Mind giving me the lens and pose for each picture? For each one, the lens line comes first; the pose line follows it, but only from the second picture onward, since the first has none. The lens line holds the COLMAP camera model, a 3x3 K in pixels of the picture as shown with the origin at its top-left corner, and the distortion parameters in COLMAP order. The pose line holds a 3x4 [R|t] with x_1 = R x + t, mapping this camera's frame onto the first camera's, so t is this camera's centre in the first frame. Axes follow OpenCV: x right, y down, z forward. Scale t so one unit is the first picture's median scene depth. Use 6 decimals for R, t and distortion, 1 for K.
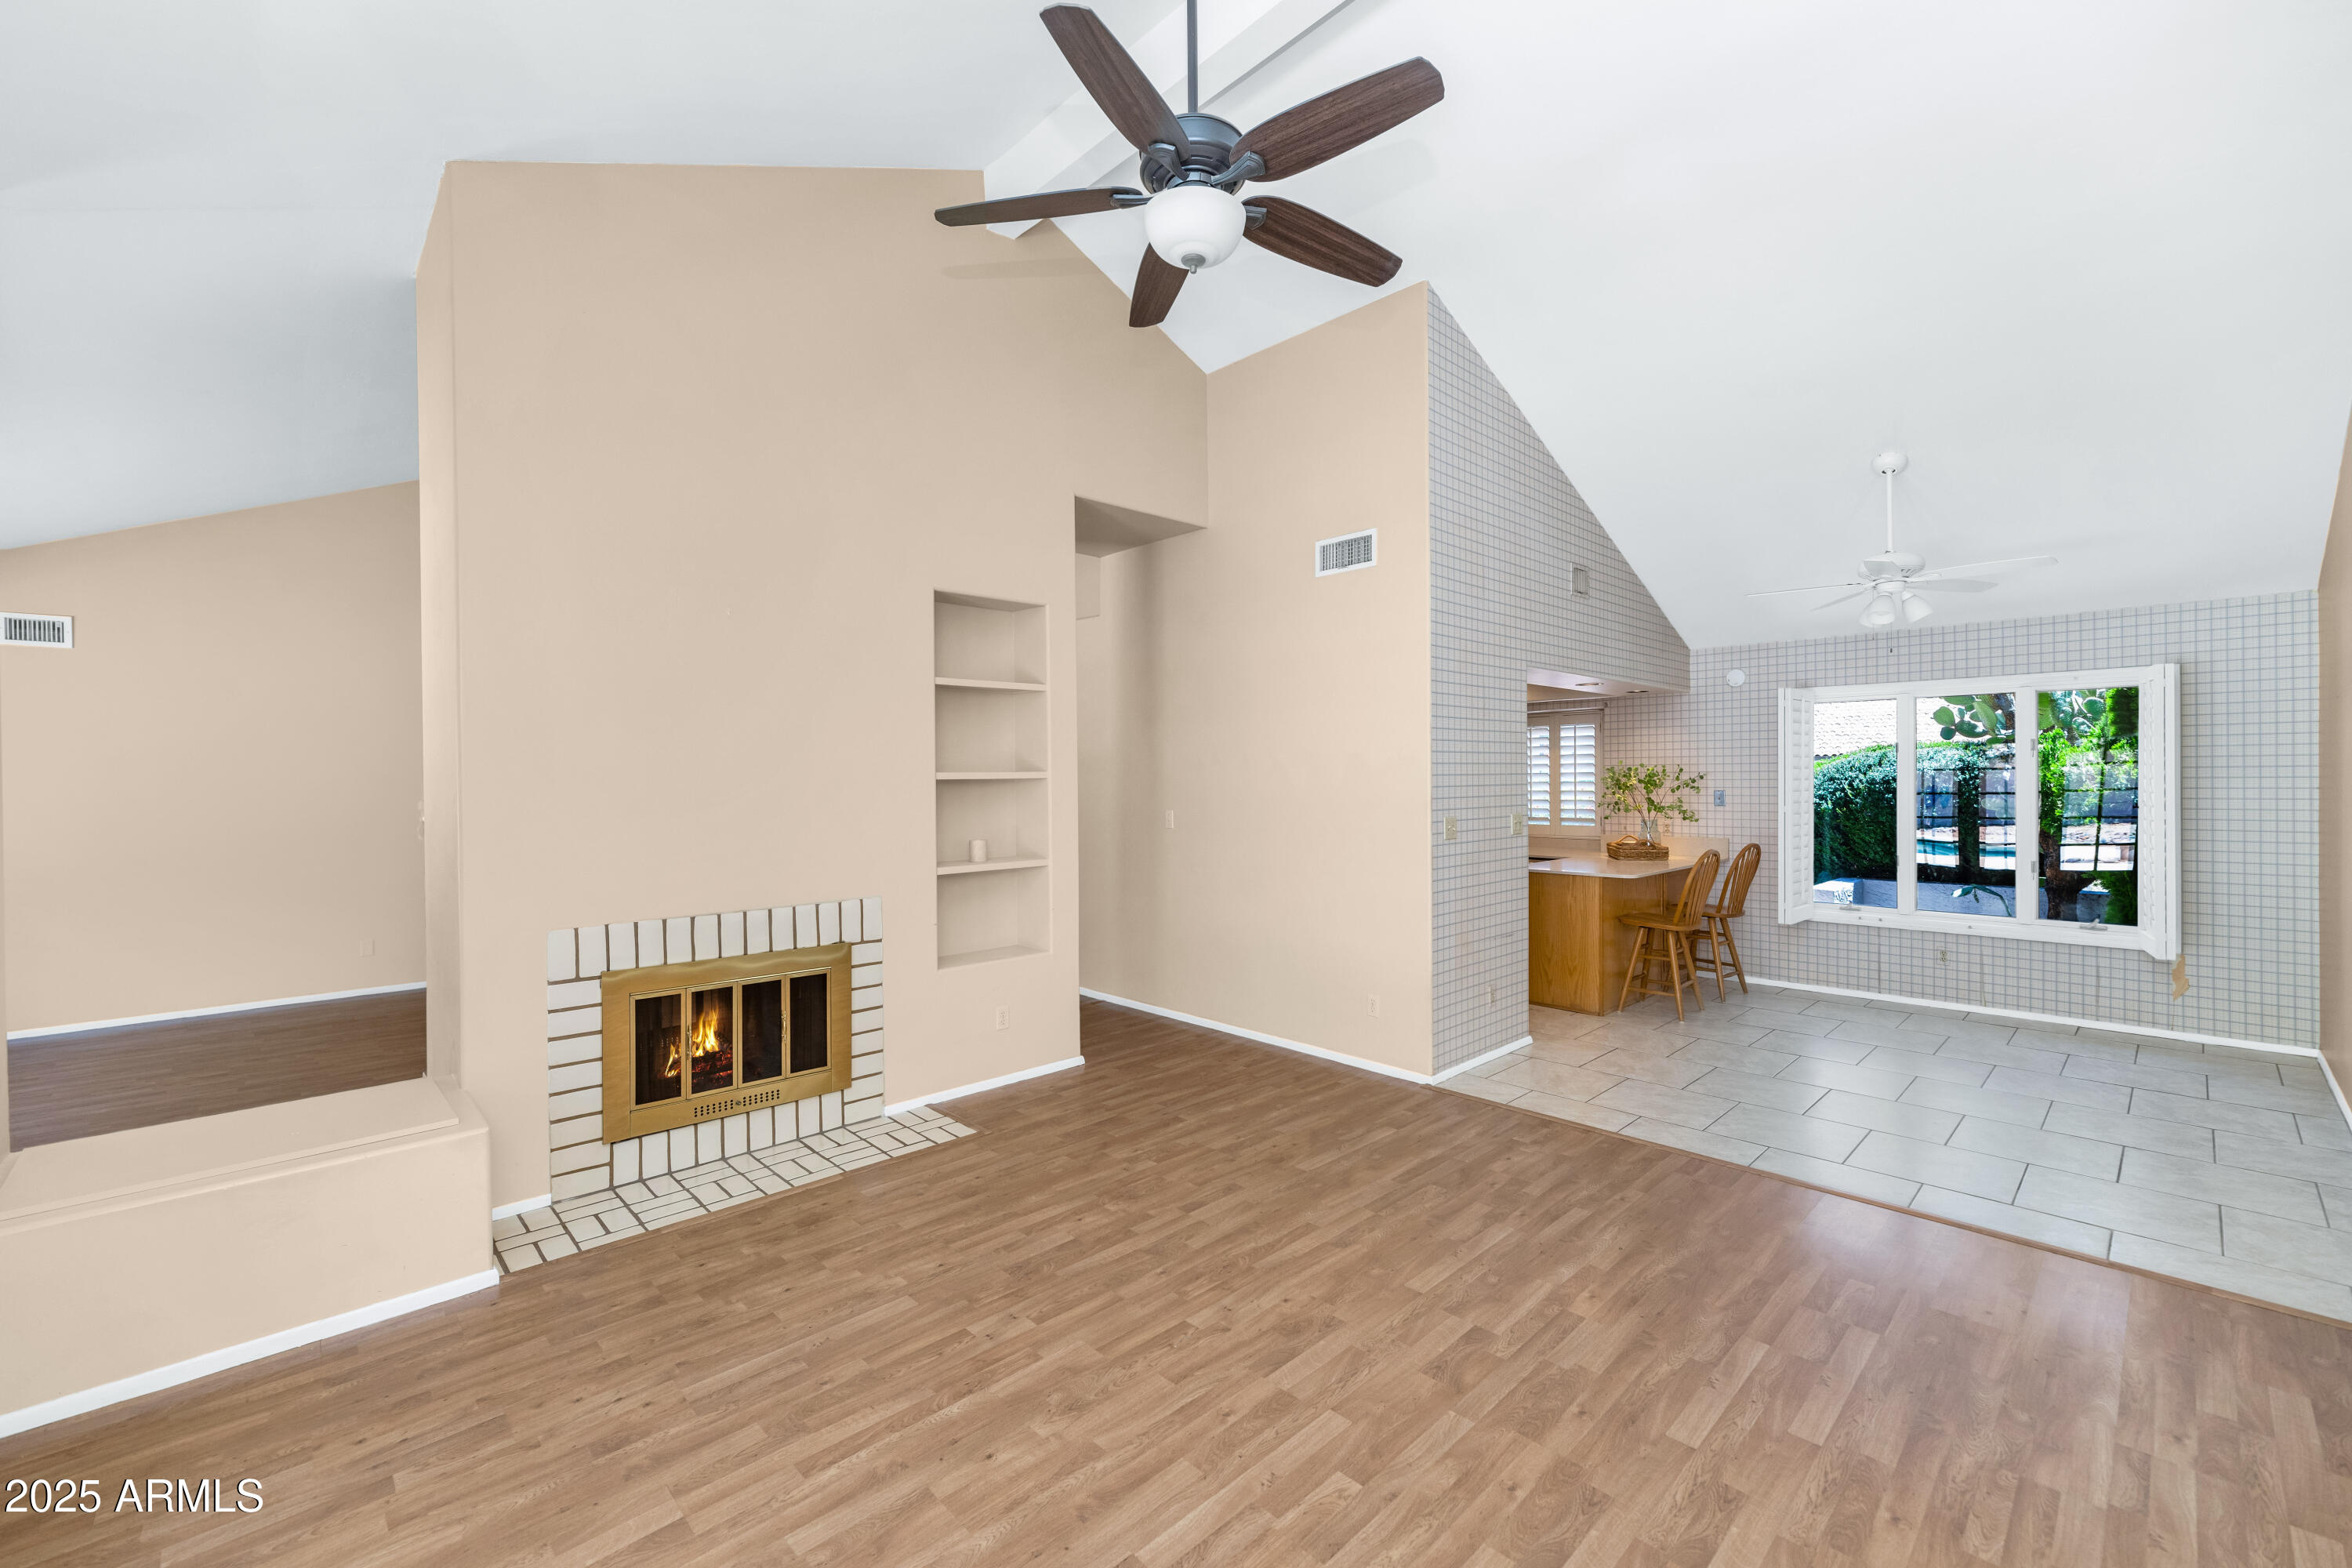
lens RADIAL K [[957.7, 0, 1194.2], [0, 957.7, 779.1], [0, 0, 1]] dist [-0.003026, -0.000043]
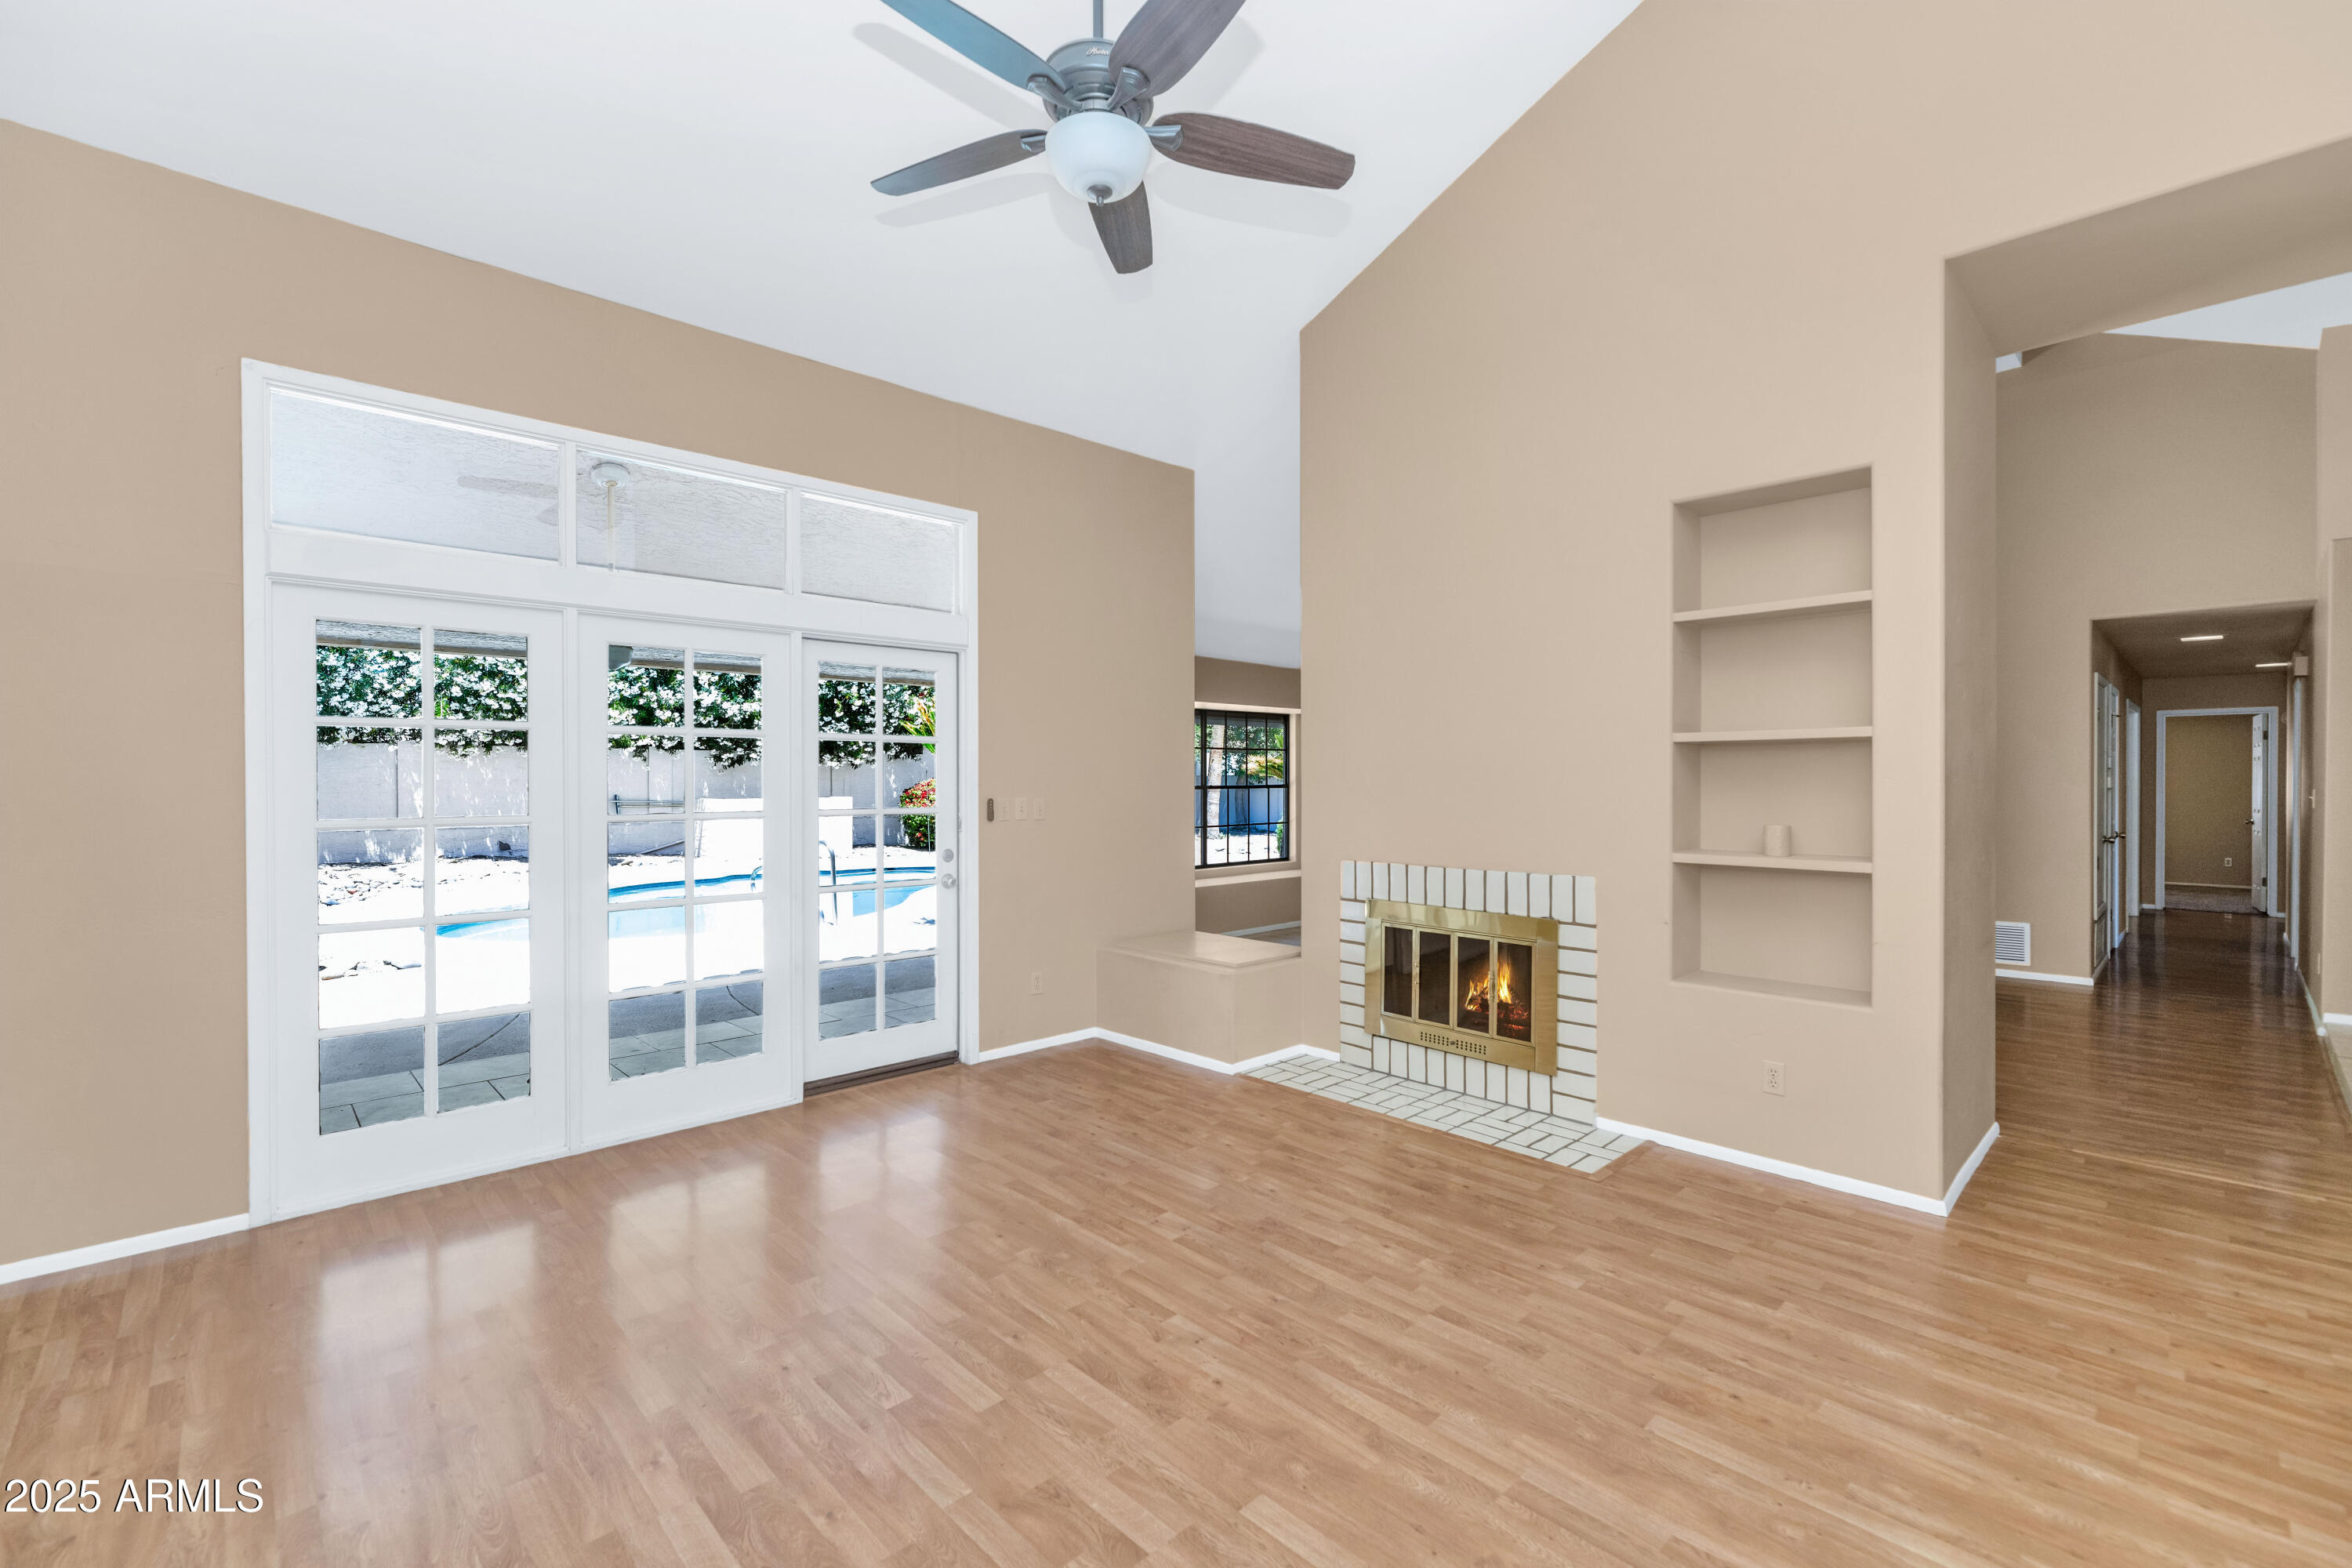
lens RADIAL K [[992.2, 0, 1187.9], [0, 992.2, 780.7], [0, 0, 1]] dist [-0.002672, -0.000193]
pose [[0.003411, 0.010883, -0.999935, 0.692104], [-0.001535, 0.999940, 0.010878, 0.029531], [0.999993, 0.001498, 0.003427, 0.739739]]
